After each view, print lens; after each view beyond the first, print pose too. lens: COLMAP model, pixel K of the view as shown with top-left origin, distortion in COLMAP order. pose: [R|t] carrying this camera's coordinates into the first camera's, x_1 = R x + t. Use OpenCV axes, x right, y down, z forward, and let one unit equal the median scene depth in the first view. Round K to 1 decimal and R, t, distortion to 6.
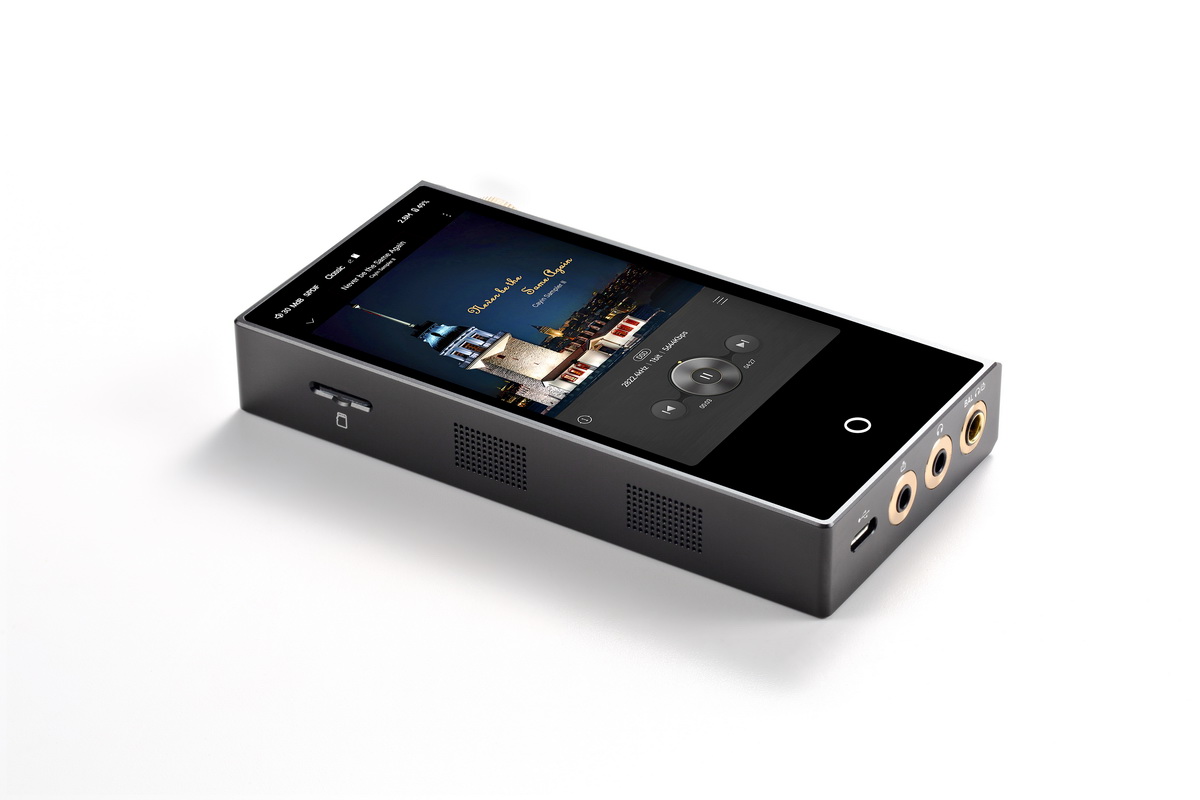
lens RADIAL K [[3565.9, 0, 596.6], [0, 3565.9, 399.7], [0, 0, 1]] dist [-0.160109, 0.000000]
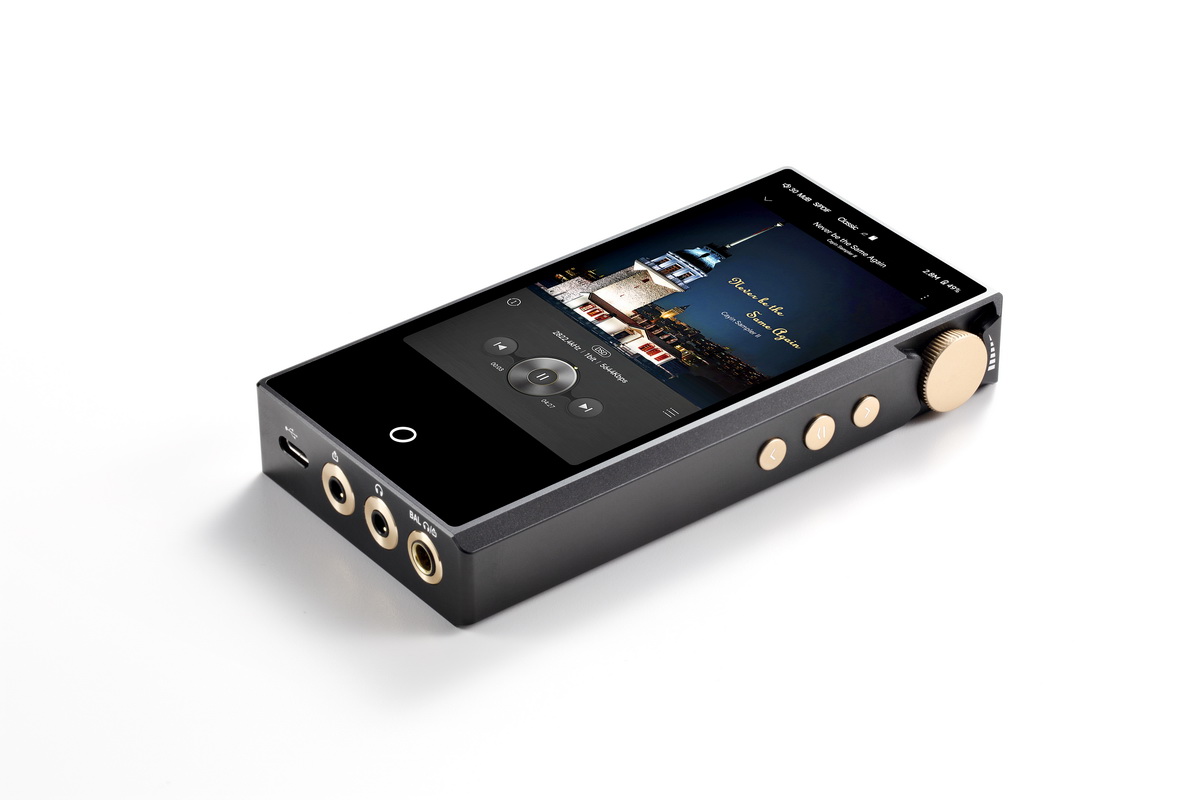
lens RADIAL K [[3565.9, 0, 596.8], [0, 3565.9, 401.0], [0, 0, 1]] dist [-0.160109, 0.000000]
pose [[-0.308356, 0.597236, -0.740423, 0.801557], [-0.497485, 0.562185, 0.660649, -0.699308], [0.810818, 0.572064, 0.123763, 0.867758]]
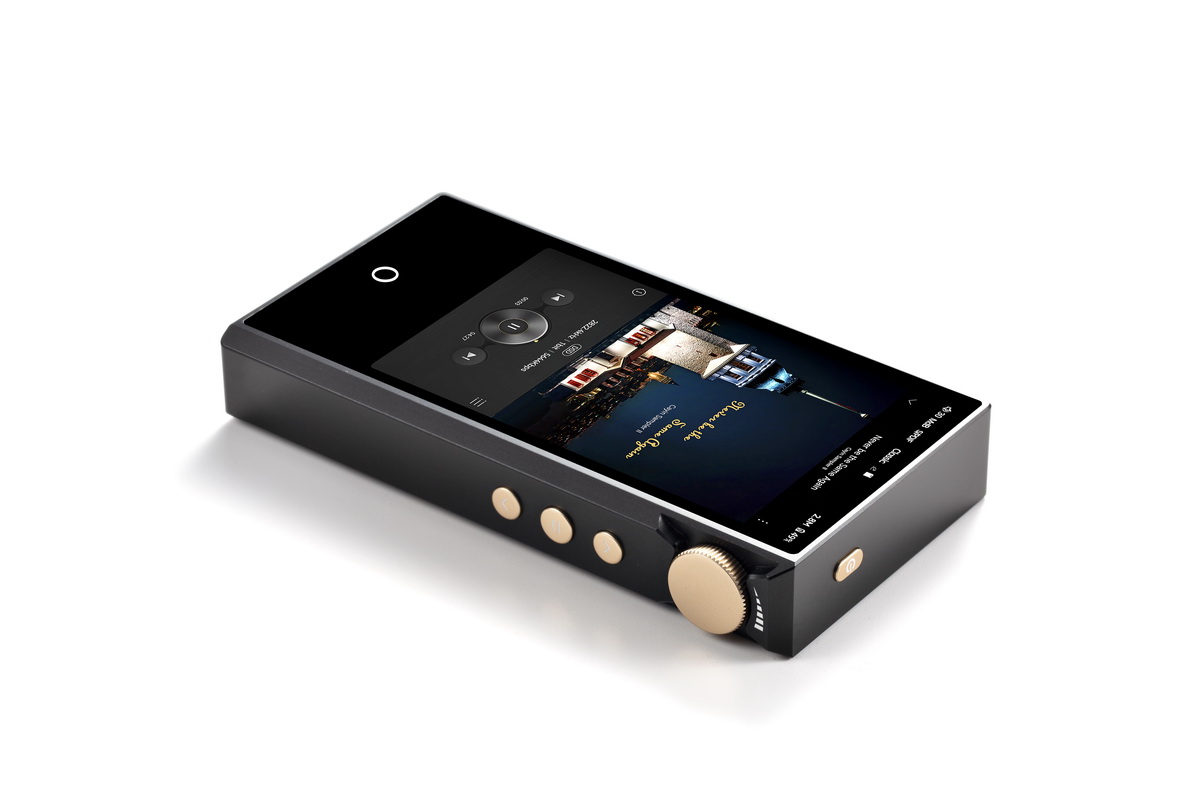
lens RADIAL K [[3565.9, 0, 600.0], [0, 3565.9, 400.2], [0, 0, 1]] dist [-0.160109, 0.000000]
pose [[-0.992697, 0.017113, 0.119418, -0.112298], [0.114282, 0.450467, 0.885449, -0.876218], [-0.038641, 0.892629, -0.449133, 1.444608]]
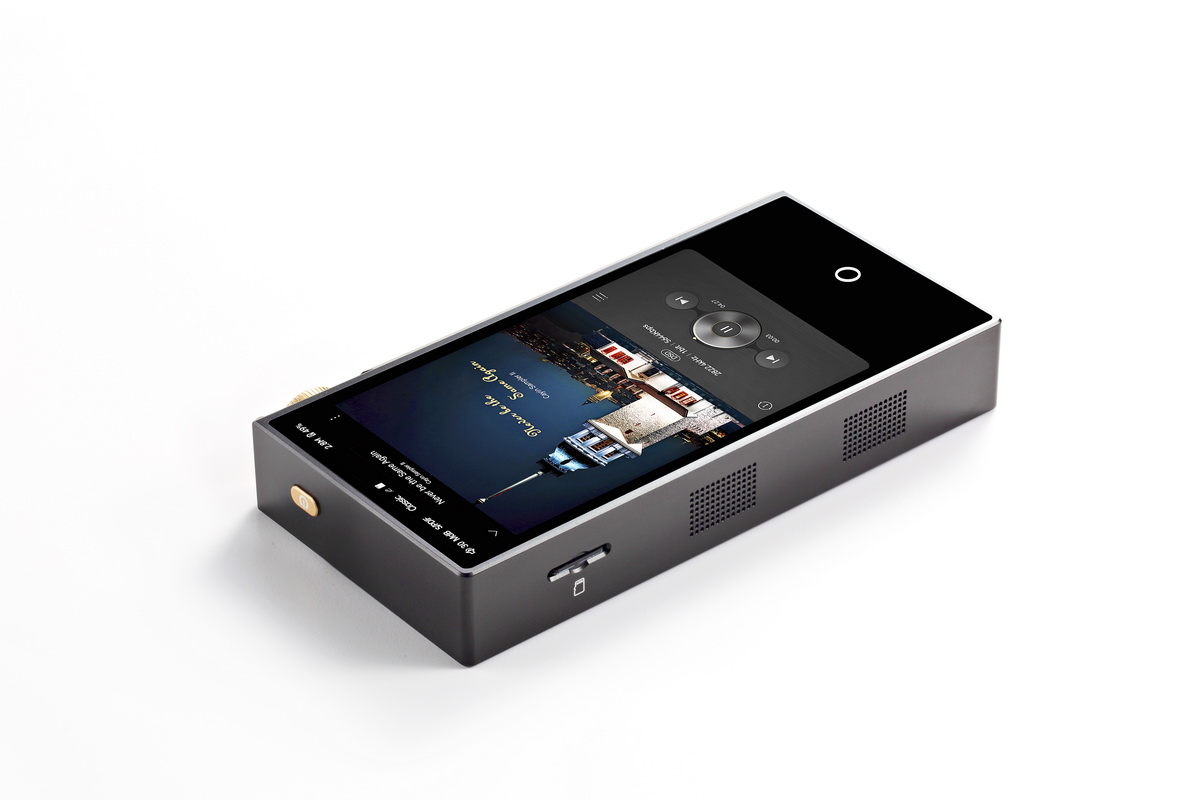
lens RADIAL K [[3565.9, 0, 599.8], [0, 3565.9, 398.7], [0, 0, 1]] dist [-0.160109, 0.000000]
pose [[0.283189, -0.542122, 0.791143, -0.831086], [0.493165, 0.789808, 0.364680, -0.395656], [-0.822552, 0.286891, 0.491021, 0.495948]]
